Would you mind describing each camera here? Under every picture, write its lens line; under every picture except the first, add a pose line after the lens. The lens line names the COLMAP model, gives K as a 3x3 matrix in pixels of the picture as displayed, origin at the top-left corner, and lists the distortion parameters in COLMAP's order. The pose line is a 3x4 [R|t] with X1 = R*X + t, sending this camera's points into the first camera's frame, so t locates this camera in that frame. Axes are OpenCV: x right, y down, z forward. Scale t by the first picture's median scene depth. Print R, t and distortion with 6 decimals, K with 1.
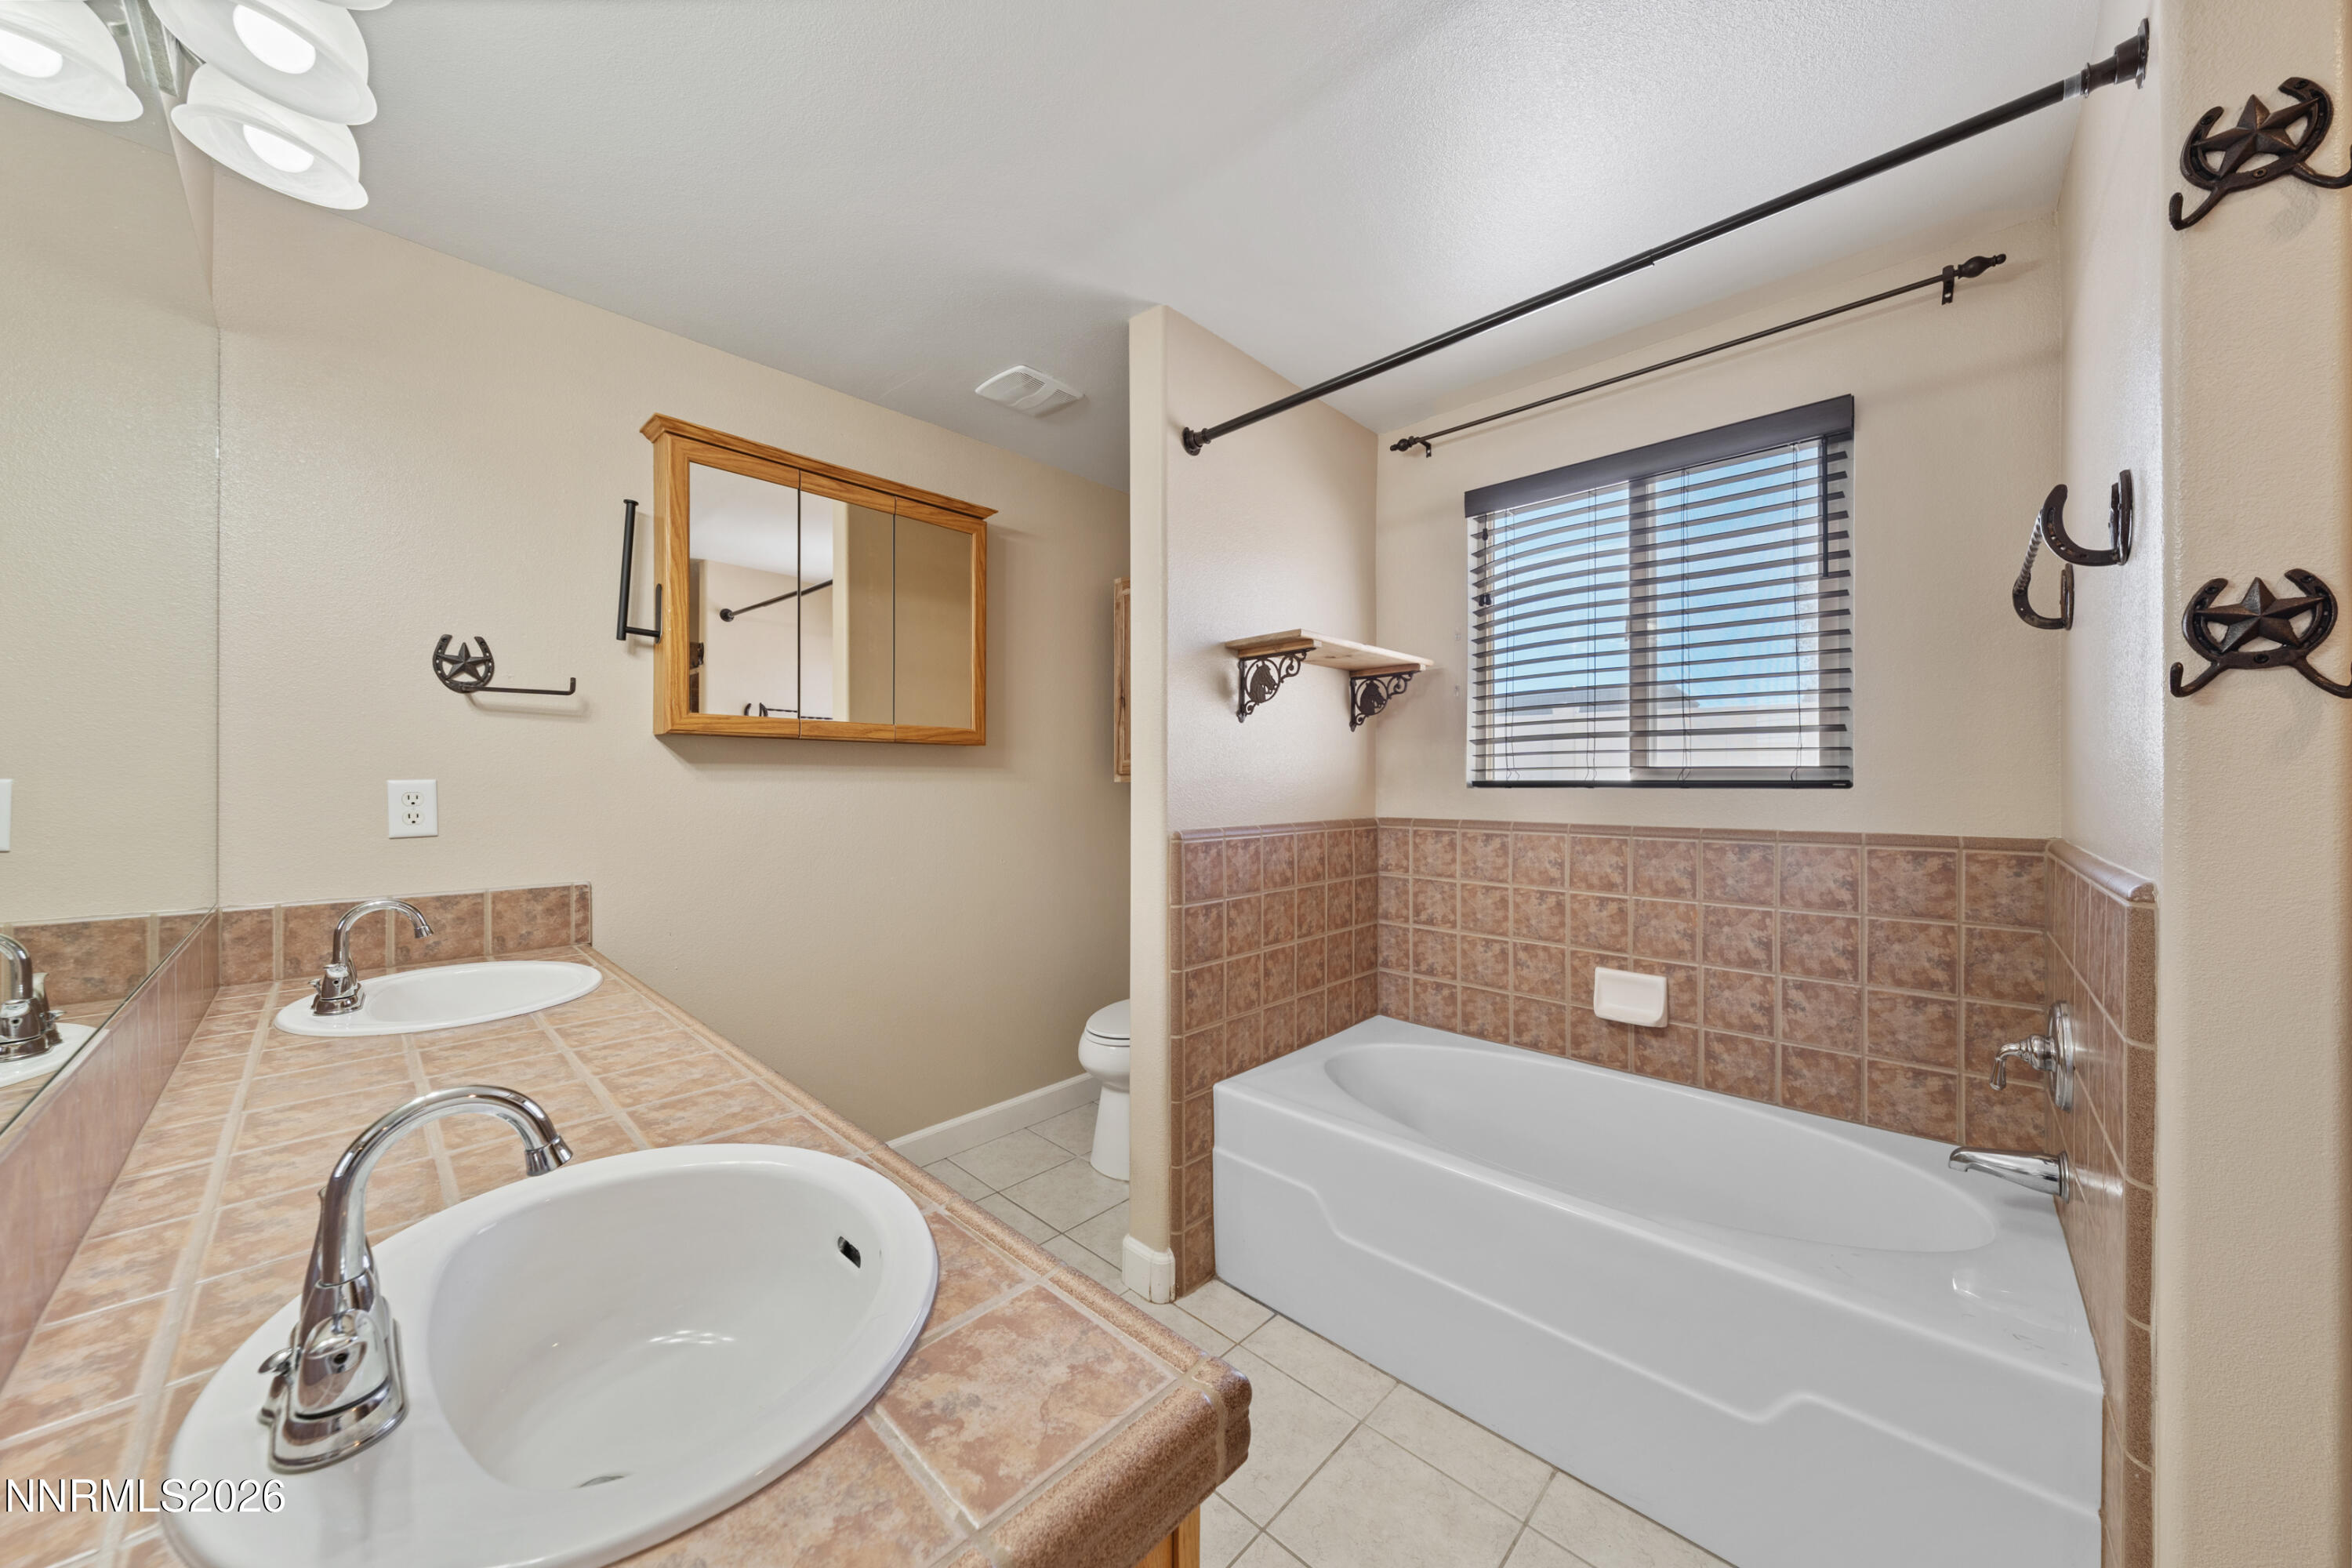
lens RADIAL K [[803.5, 0, 1233.5], [0, 803.5, 784.9], [0, 0, 1]] dist [-0.000070, -0.000240]
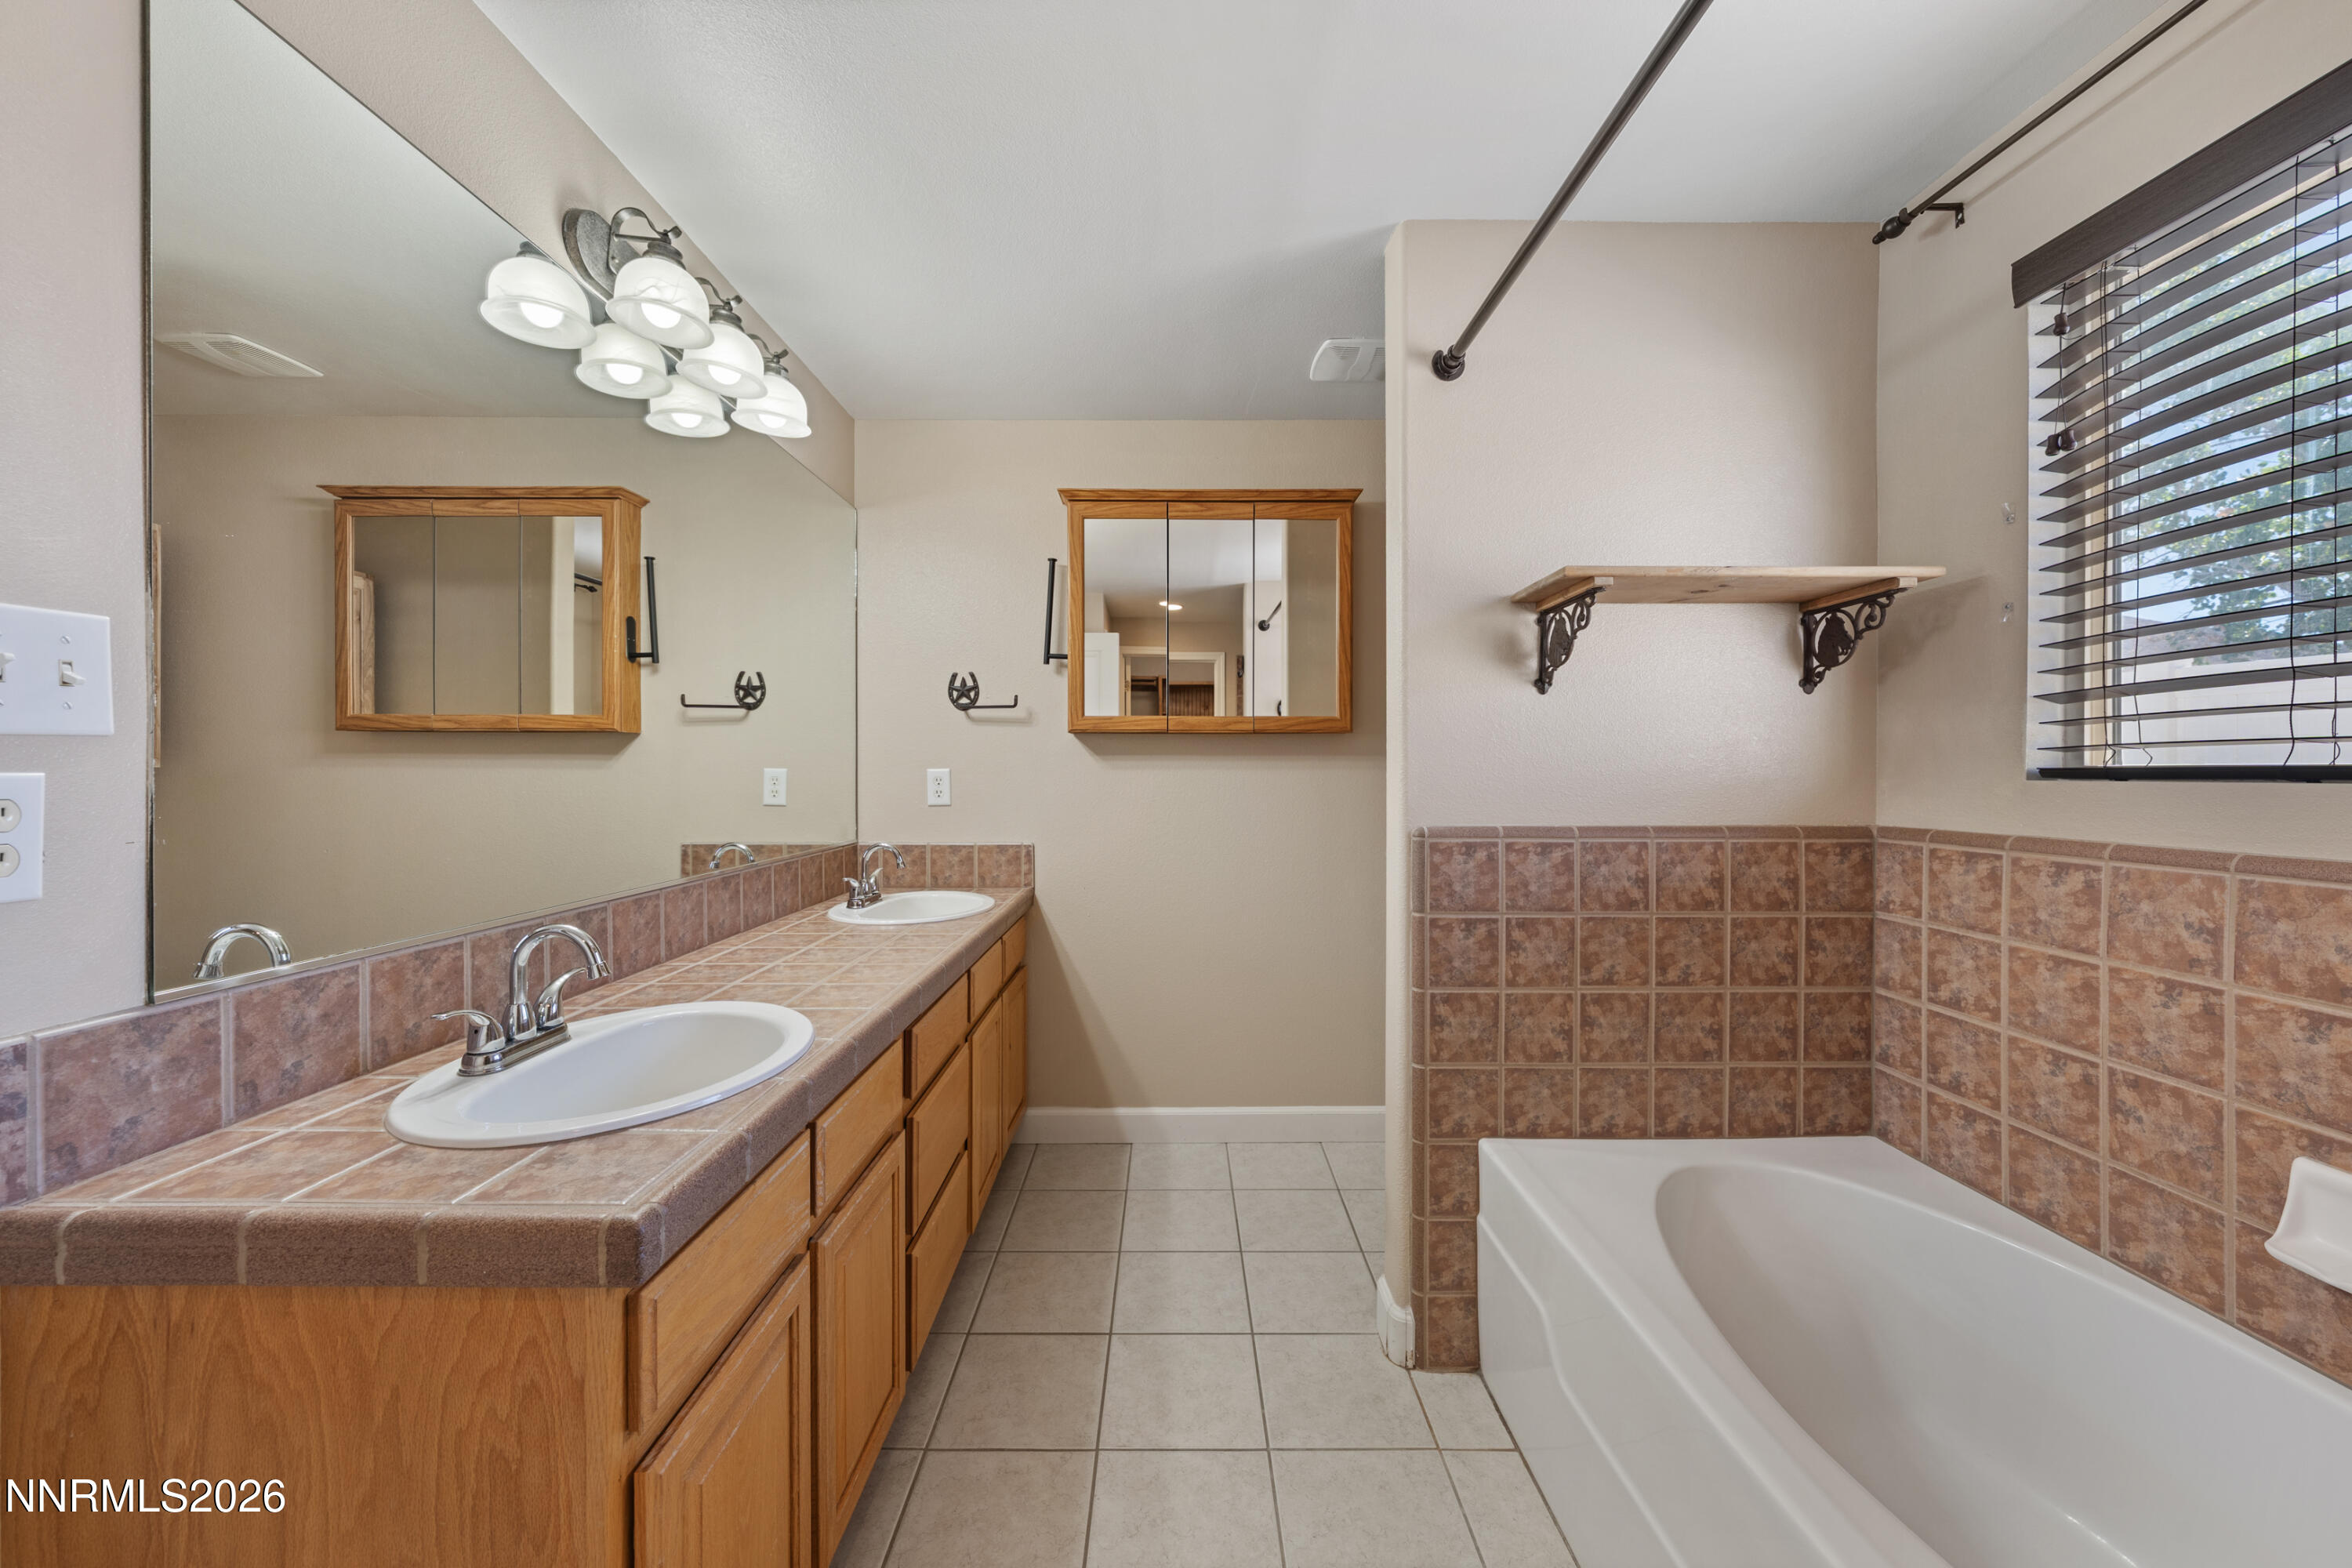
lens RADIAL K [[871.4, 0, 1180.5], [0, 871.4, 775.0], [0, 0, 1]] dist [-0.001042, -0.000243]
pose [[0.671462, 0.003549, -0.741030, 0.370660], [-0.002370, 0.999994, 0.002641, 0.000005], [0.741035, -0.000017, 0.671466, 0.151914]]
